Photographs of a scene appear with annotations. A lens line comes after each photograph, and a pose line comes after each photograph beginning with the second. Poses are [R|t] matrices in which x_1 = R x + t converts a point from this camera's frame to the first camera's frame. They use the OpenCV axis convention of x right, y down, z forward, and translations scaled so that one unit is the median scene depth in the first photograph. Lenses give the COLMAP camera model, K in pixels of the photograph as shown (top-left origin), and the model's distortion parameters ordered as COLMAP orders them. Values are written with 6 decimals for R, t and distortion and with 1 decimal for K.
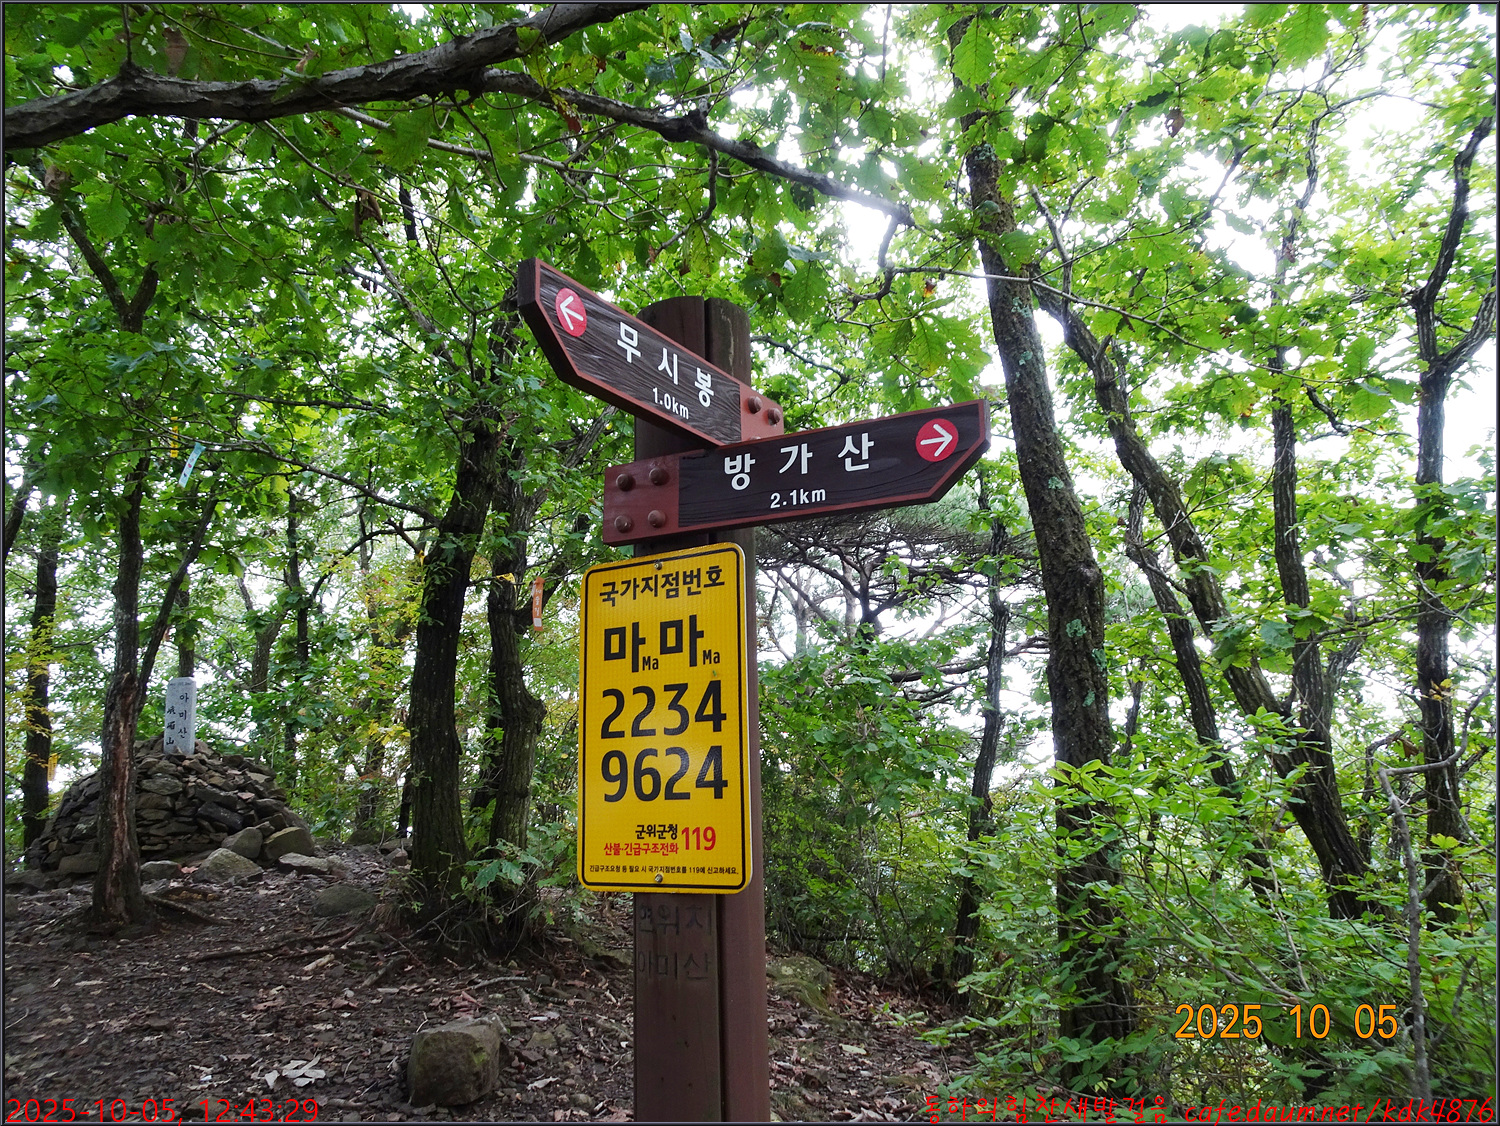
lens RADIAL K [[1095.5, 0, 751.1], [0, 1095.5, 557.4], [0, 0, 1]] dist [0.013818, -0.010805]
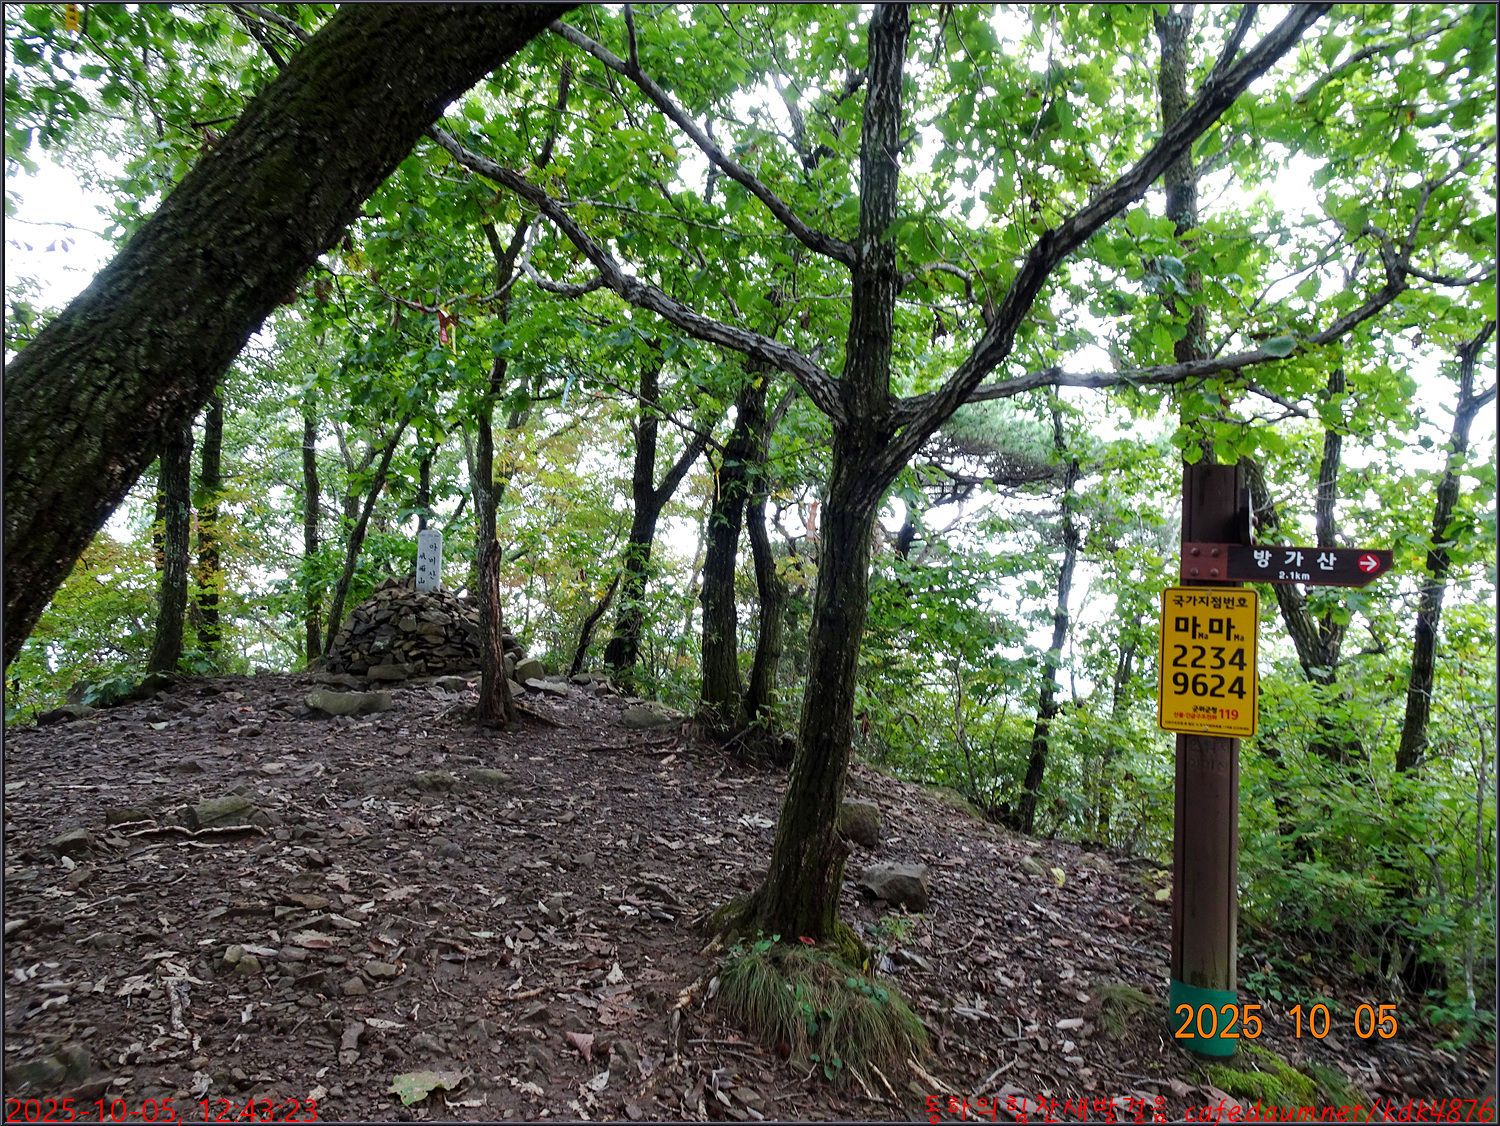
lens RADIAL K [[1095.5, 0, 747.6], [0, 1095.5, 568.6], [0, 0, 1]] dist [0.013818, -0.010805]
pose [[0.991567, 0.097050, 0.085891, -1.245917], [-0.108015, 0.985088, 0.133917, -0.244147], [-0.071613, -0.142065, 0.987263, -1.153784]]
